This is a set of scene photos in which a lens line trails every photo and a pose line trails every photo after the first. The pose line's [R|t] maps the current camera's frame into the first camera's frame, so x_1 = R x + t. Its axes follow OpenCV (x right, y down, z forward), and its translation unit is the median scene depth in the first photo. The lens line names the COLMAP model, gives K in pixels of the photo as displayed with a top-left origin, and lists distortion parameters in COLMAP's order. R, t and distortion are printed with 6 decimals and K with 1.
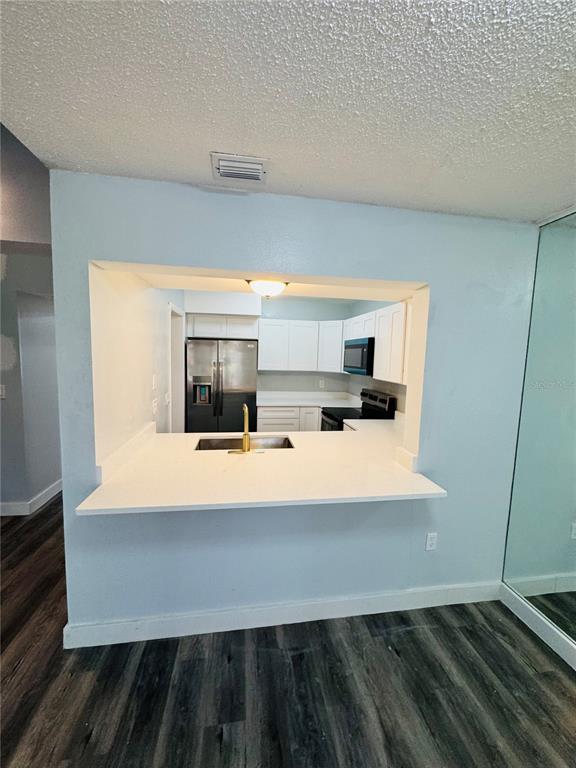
lens RADIAL K [[305.8, 0, 288.0], [0, 305.8, 384.0], [0, 0, 1]] dist [-0.001868, 0.000118]
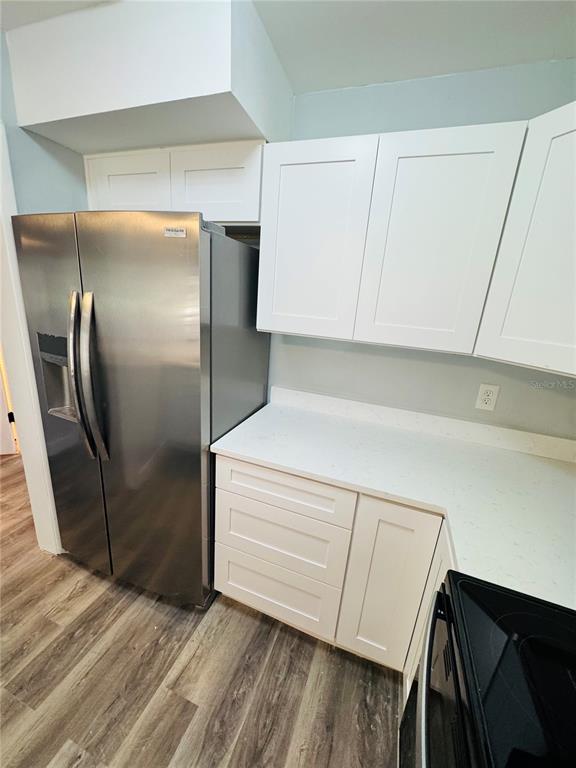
lens RADIAL K [[305.8, 0, 288.0], [0, 305.8, 384.0], [0, 0, 1]] dist [-0.001868, 0.000118]
pose [[0.874398, 0.166515, -0.455743, 0.097241], [-0.092123, 0.979158, 0.181007, -0.060344], [0.476384, -0.116288, 0.871513, 0.841528]]
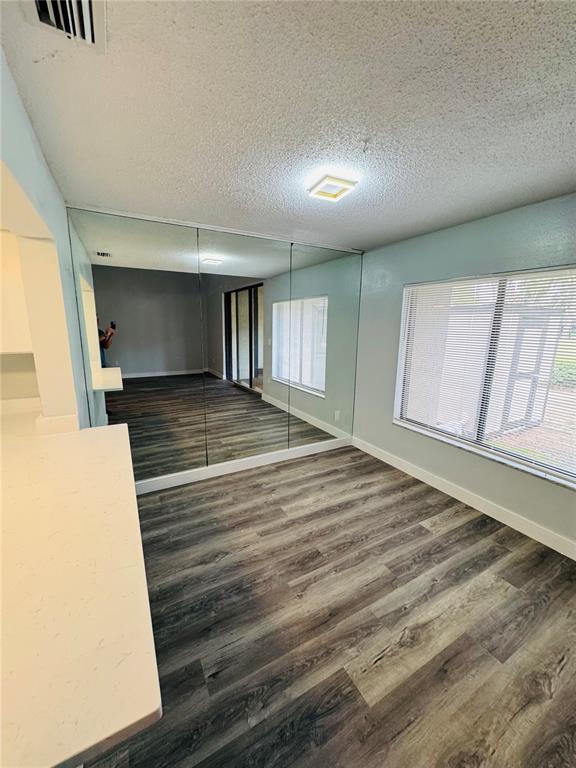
lens RADIAL K [[305.8, 0, 288.0], [0, 305.8, 384.0], [0, 0, 1]] dist [-0.001868, 0.000118]
pose [[-0.341984, -0.214566, 0.914881, -0.347596], [0.061187, 0.966433, 0.249528, -0.035782], [-0.937712, 0.141313, -0.317376, 0.304170]]
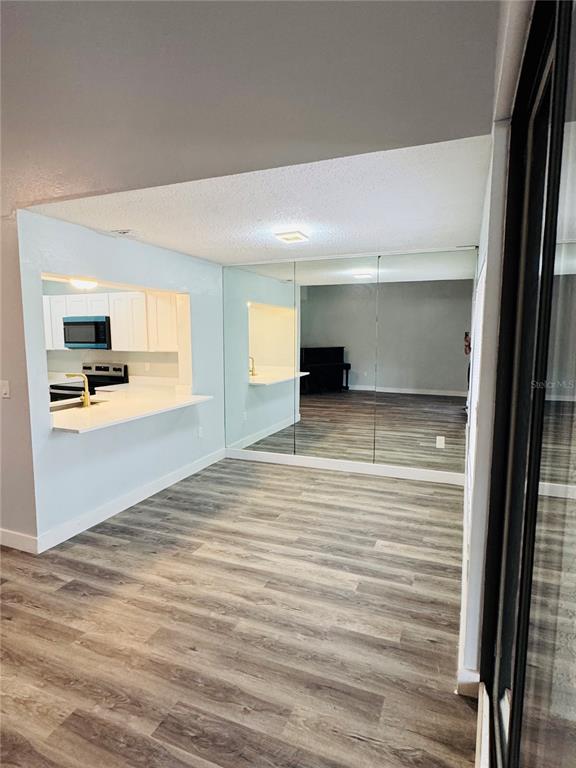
lens RADIAL K [[430.1, 0, 288.0], [0, 430.1, 384.0], [0, 0, 1]] dist [0.003576, 0.000193]
pose [[0.524224, -0.131259, 0.841404, -0.683214], [0.096223, 0.990852, 0.094623, 0.015103], [-0.846127, 0.031358, 0.532058, -0.408756]]
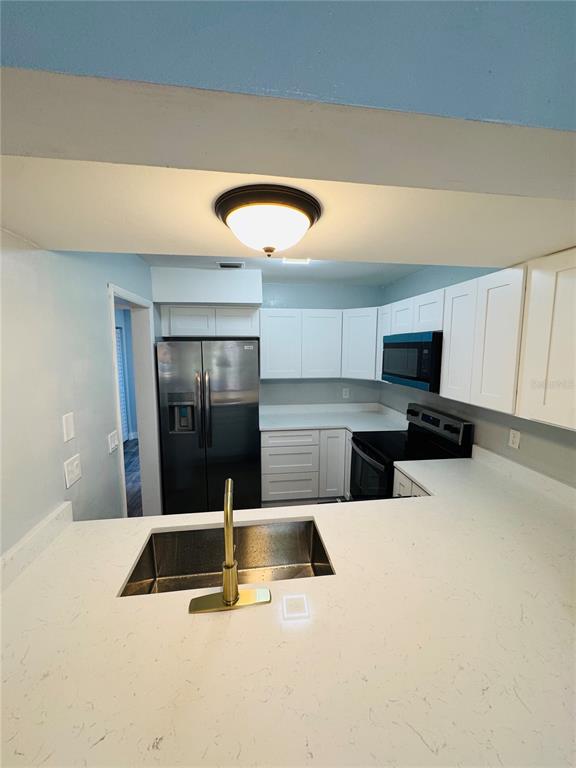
lens RADIAL K [[305.8, 0, 288.0], [0, 305.8, 384.0], [0, 0, 1]] dist [-0.001868, 0.000118]
pose [[0.999502, -0.024840, -0.019447, -0.021004], [0.025331, 0.999356, 0.025414, -0.058569], [0.018804, -0.025894, 0.999488, 0.309514]]
